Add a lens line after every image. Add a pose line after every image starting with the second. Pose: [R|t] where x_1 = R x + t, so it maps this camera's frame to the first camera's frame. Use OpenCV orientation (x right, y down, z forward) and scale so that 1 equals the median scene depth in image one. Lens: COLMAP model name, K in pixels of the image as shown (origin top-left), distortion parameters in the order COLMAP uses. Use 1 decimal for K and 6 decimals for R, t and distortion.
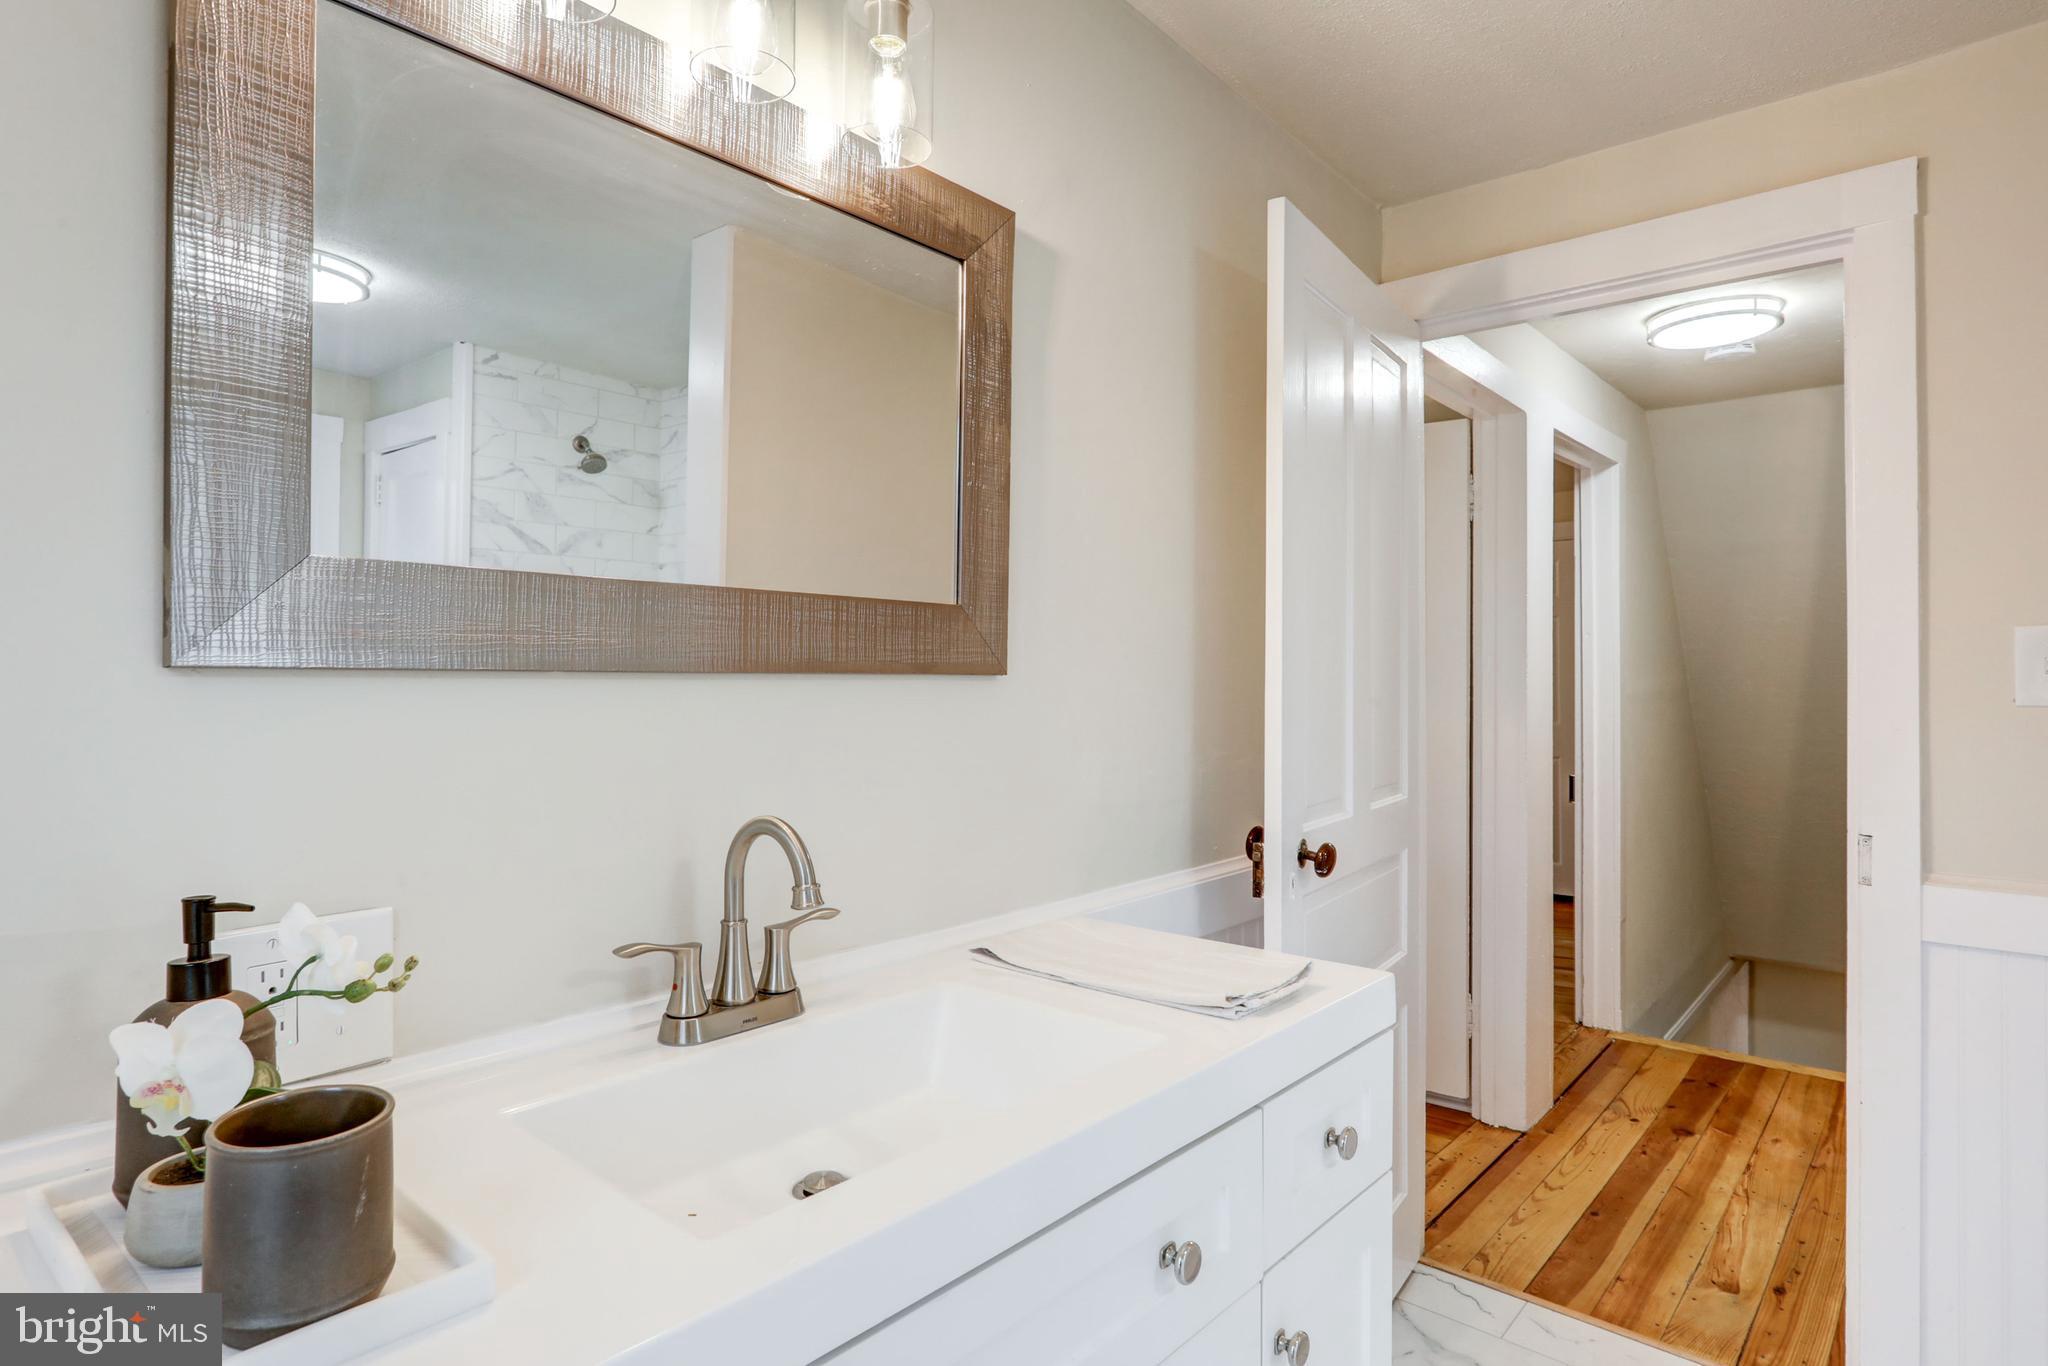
lens RADIAL K [[1091.0, 0, 1024.0], [0, 1091.0, 683.0], [0, 0, 1]] dist [-0.002004, -0.000294]
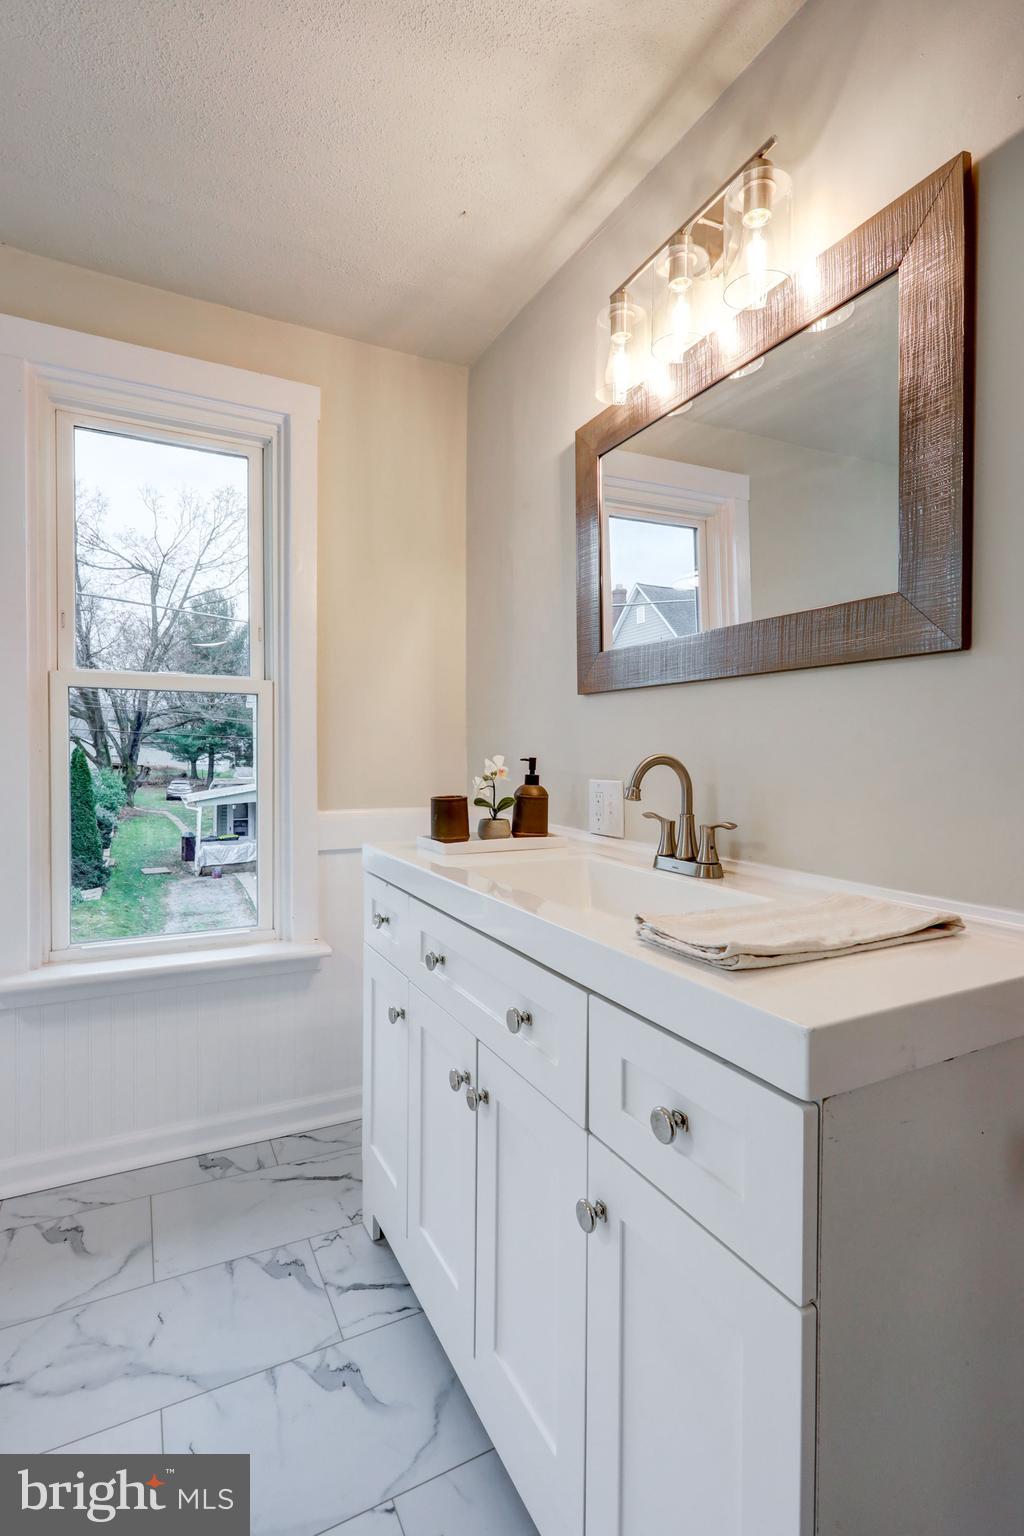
lens RADIAL K [[746.6, 0, 512.0], [0, 746.6, 768.0], [0, 0, 1]] dist [-0.001420, 0.000301]
pose [[-0.376661, 0.043761, -0.925317, 0.995619], [0.023717, 0.999012, 0.037592, 0.087007], [0.926047, -0.007787, -0.377327, 1.185786]]
